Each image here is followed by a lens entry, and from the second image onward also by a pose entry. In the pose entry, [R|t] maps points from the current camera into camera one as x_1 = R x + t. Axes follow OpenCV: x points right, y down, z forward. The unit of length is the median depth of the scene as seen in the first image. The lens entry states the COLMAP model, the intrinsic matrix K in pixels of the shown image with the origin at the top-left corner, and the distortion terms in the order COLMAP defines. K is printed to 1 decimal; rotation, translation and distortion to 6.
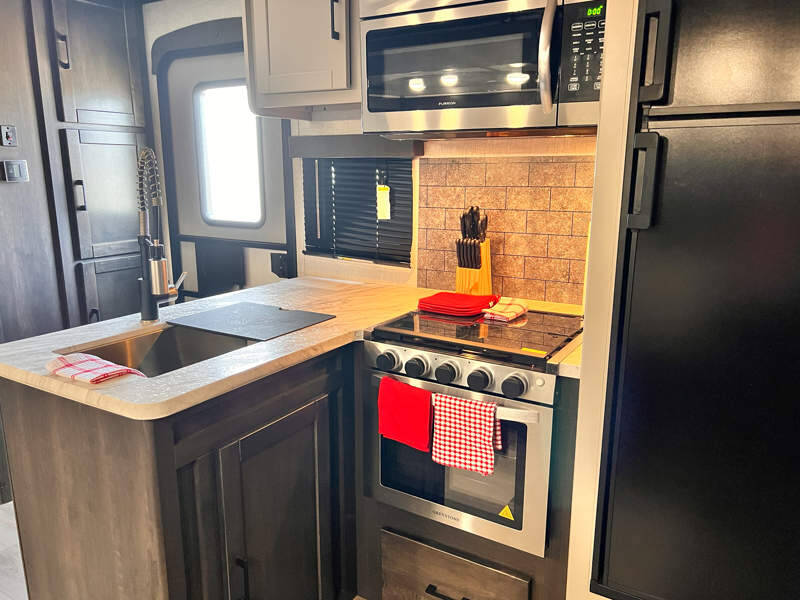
lens RADIAL K [[614.3, 0, 399.9], [0, 614.3, 297.6], [0, 0, 1]] dist [0.036021, -0.023637]
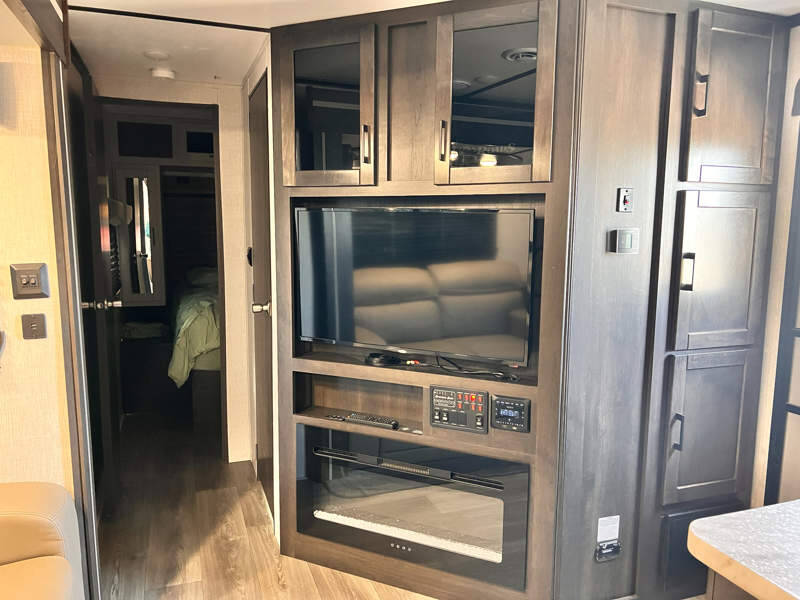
lens RADIAL K [[614.3, 0, 403.5], [0, 614.3, 300.2], [0, 0, 1]] dist [0.036021, -0.023637]
pose [[0.777480, 0.084817, -0.623162, -0.315628], [-0.141234, 0.989103, -0.041585, -0.046270], [0.612844, 0.120343, 0.780986, 0.169520]]
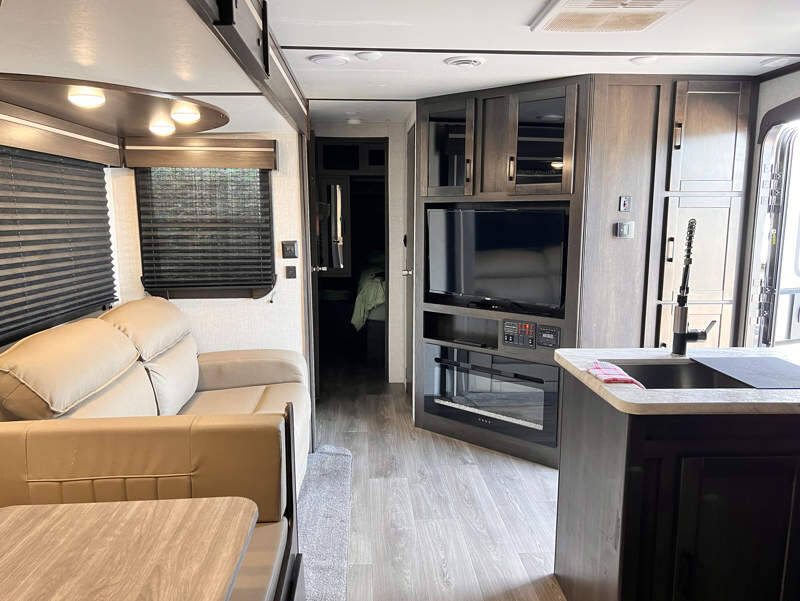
lens RADIAL K [[614.3, 0, 402.7], [0, 614.3, 306.4], [0, 0, 1]] dist [0.036021, -0.023637]
pose [[0.570951, 0.125164, -0.811387, 0.192188], [-0.175922, 0.984006, 0.028001, 0.003560], [0.801914, 0.126754, 0.583838, -0.124604]]
